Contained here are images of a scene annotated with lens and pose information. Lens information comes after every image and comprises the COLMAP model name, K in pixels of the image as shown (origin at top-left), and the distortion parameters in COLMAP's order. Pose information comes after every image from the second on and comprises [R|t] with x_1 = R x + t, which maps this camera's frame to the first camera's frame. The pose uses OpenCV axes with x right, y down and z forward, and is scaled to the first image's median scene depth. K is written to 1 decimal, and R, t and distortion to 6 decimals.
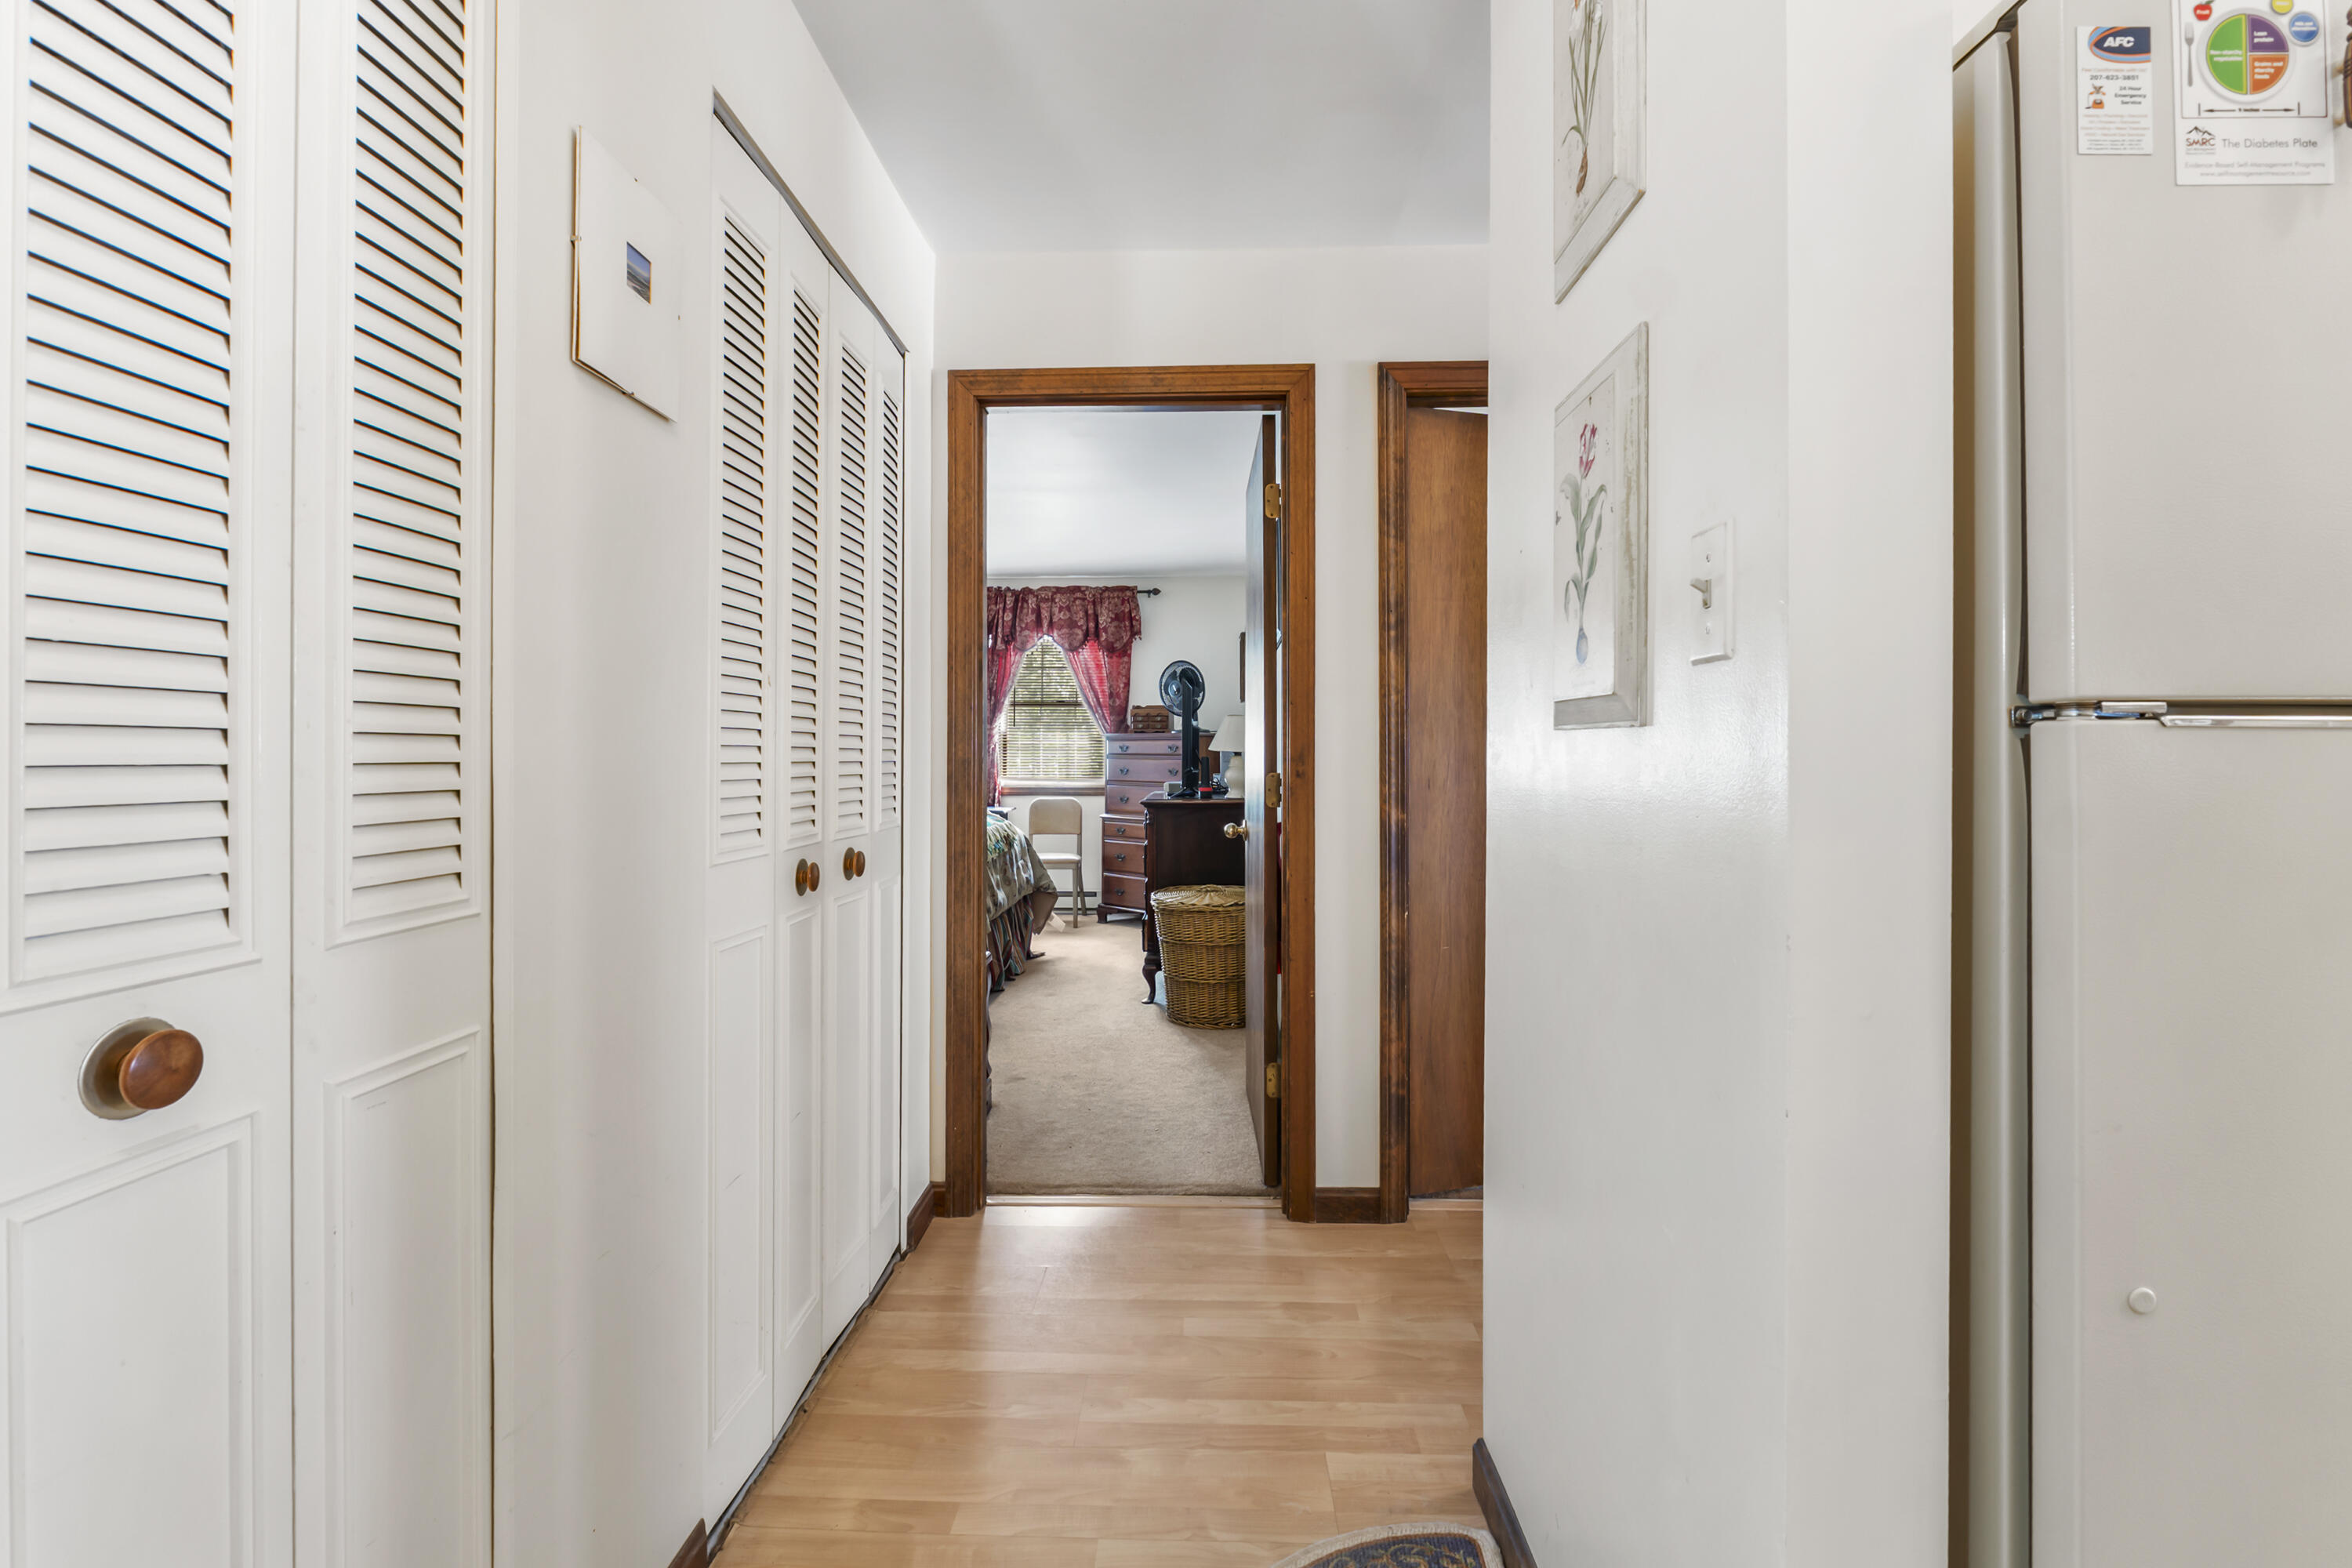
lens RADIAL K [[1001.2, 0, 1165.7], [0, 1001.2, 765.4], [0, 0, 1]] dist [-0.002599, -0.000680]
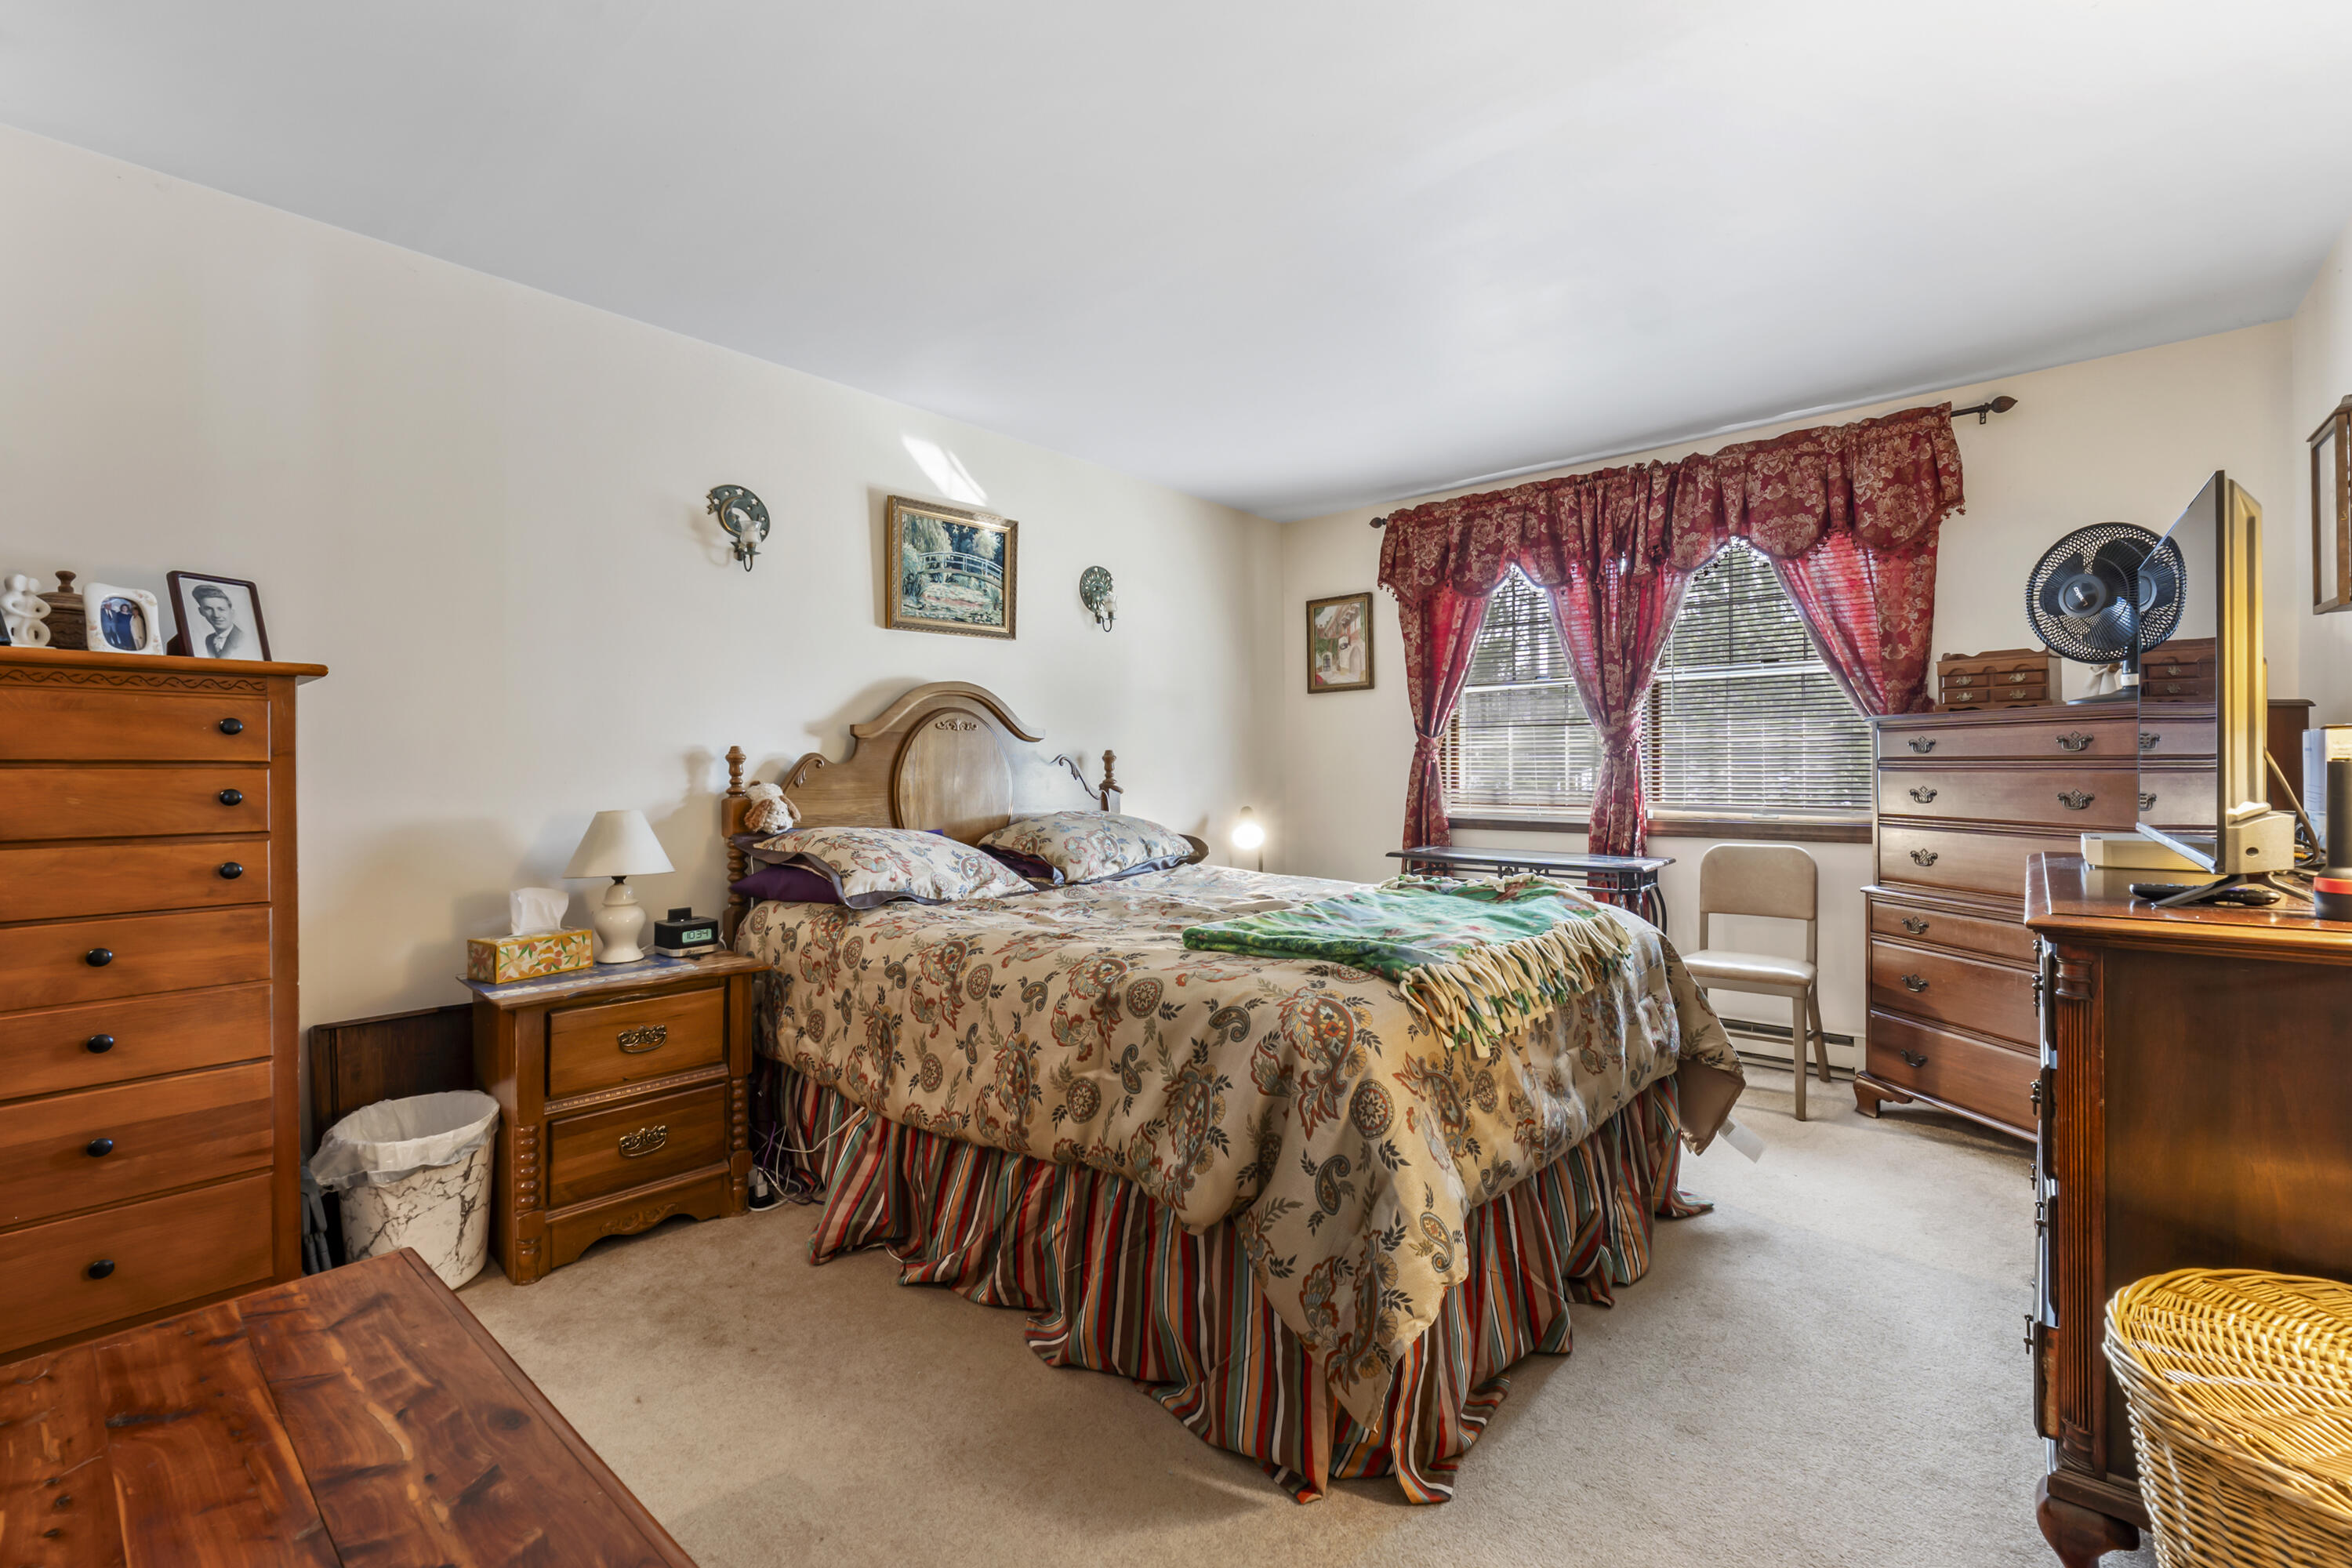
lens RADIAL K [[1001.2, 0, 1165.7], [0, 1001.2, 765.4], [0, 0, 1]] dist [-0.002599, -0.000680]
pose [[0.780270, -0.007064, -0.625403, -0.024274], [0.001798, 0.999957, -0.009051, -0.004522], [0.625440, 0.005938, 0.780249, 0.401016]]
